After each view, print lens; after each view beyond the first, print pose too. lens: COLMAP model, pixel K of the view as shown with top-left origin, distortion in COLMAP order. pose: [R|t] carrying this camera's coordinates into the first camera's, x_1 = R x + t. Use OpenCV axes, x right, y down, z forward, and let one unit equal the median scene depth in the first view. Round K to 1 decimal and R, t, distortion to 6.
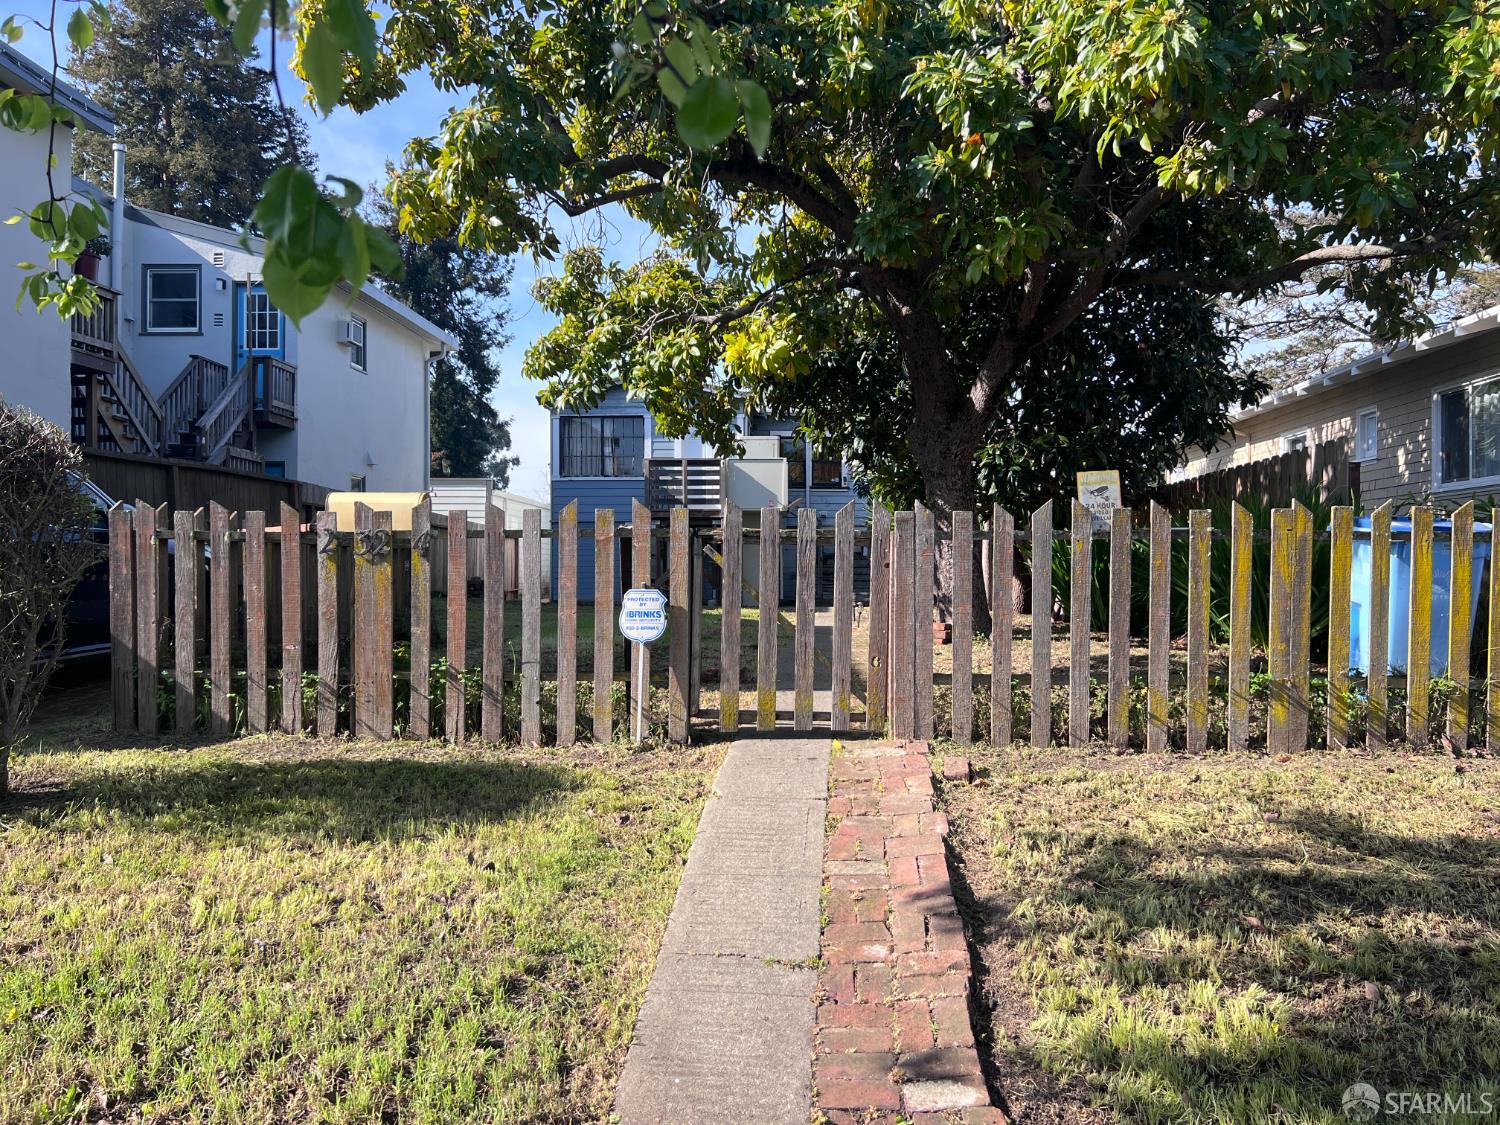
lens RADIAL K [[1154.5, 0, 750.0], [0, 1154.5, 562.5], [0, 0, 1]] dist [0.063601, -0.004089]
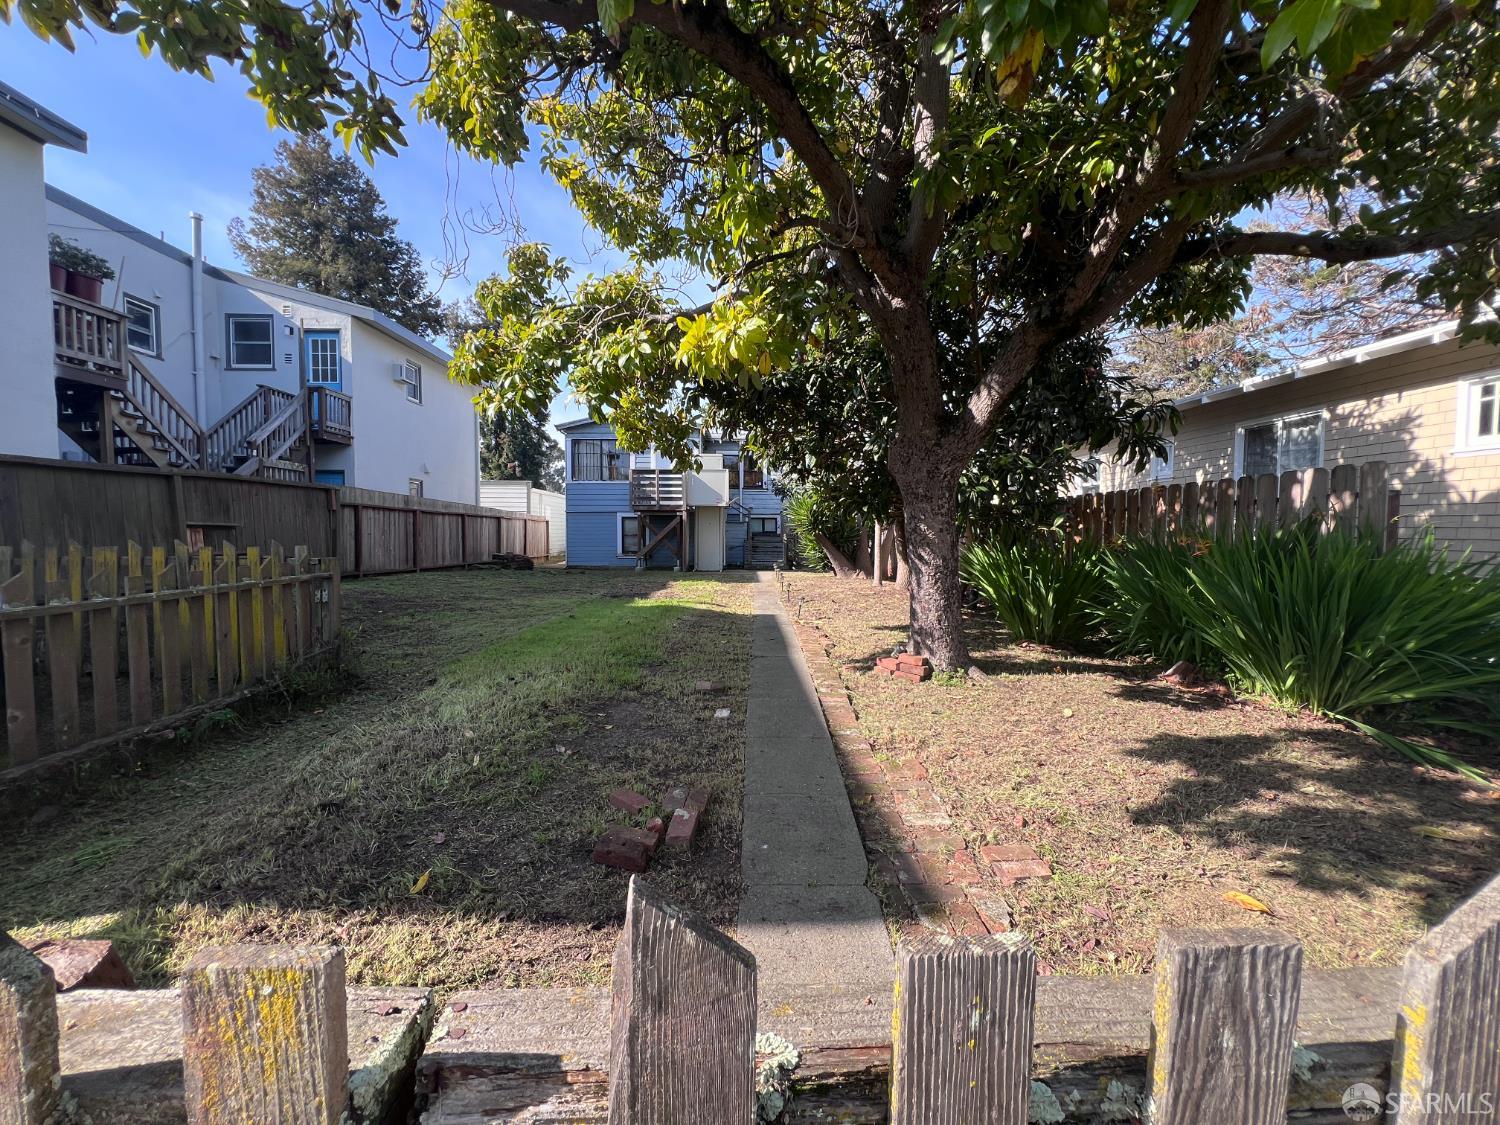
lens RADIAL K [[606.3, 0, 747.7], [0, 606.3, 549.0], [0, 0, 1]] dist [0.000525, 0.000157]
pose [[0.996986, -0.000321, 0.077575, -0.004085], [-0.003125, 0.999014, 0.044293, -0.031252], [-0.077513, -0.044402, 0.996002, 0.303654]]
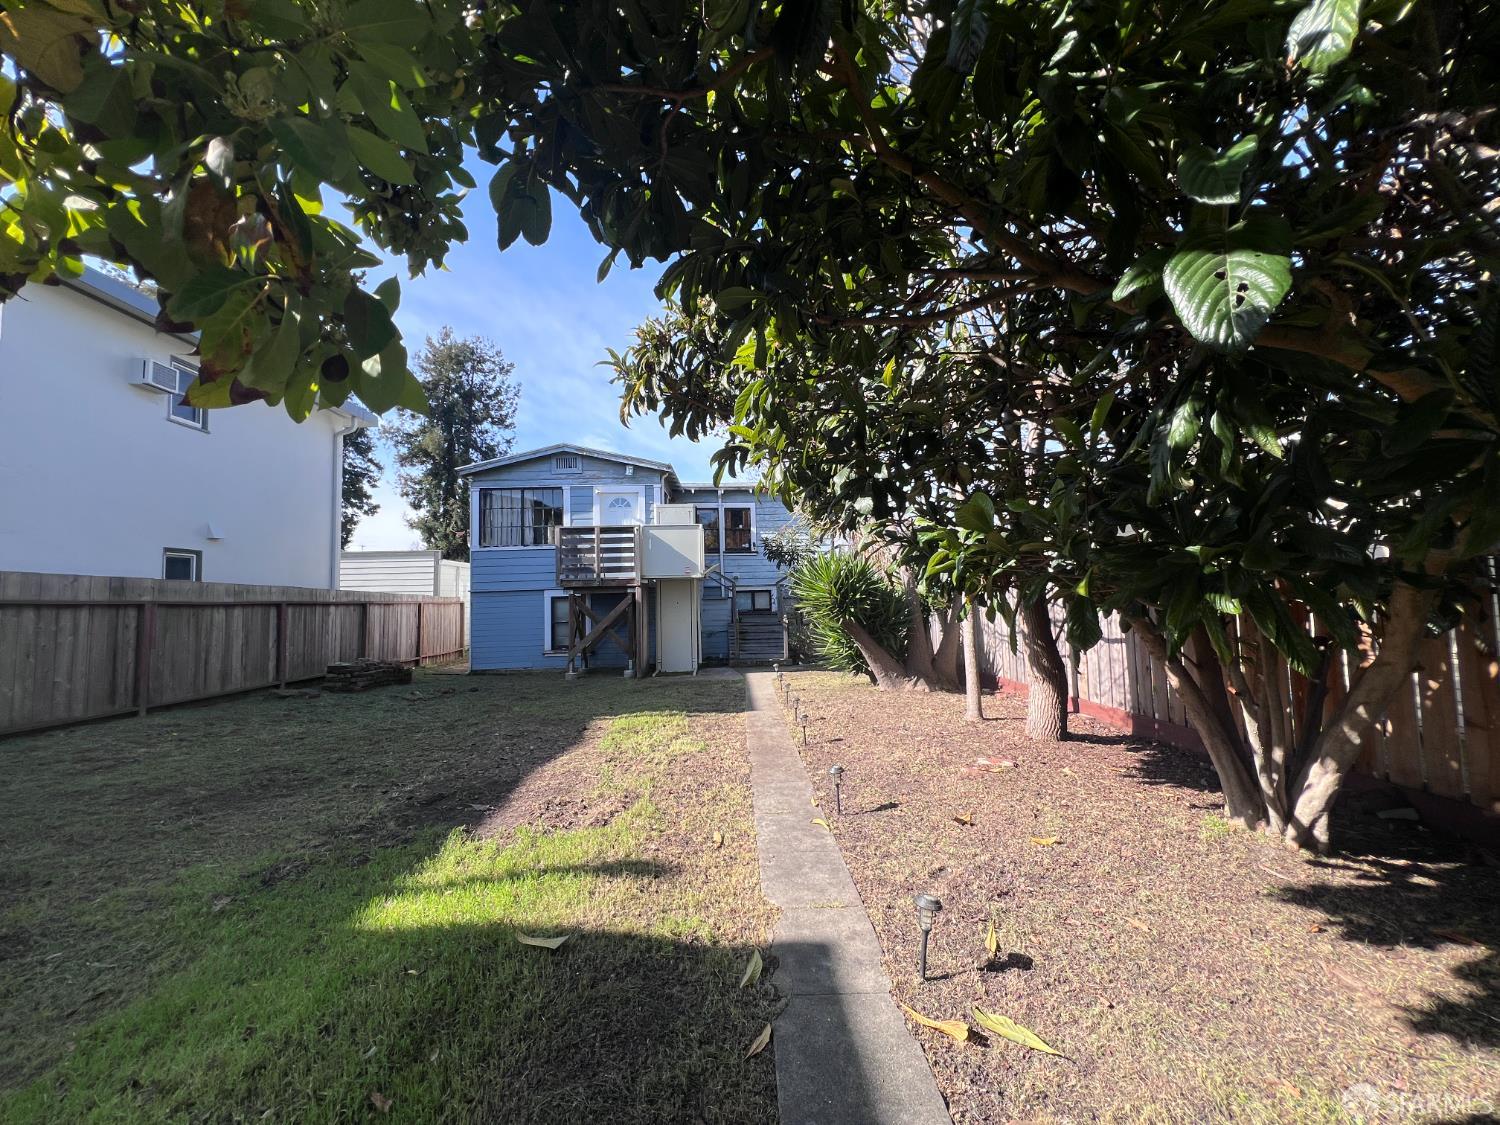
lens RADIAL K [[606.3, 0, 747.7], [0, 606.3, 549.0], [0, 0, 1]] dist [0.000525, 0.000157]
pose [[0.994090, -0.019071, 0.106874, 0.018481], [0.026039, 0.997599, -0.064181, -0.044169], [-0.105393, 0.066584, 0.992199, 0.614040]]
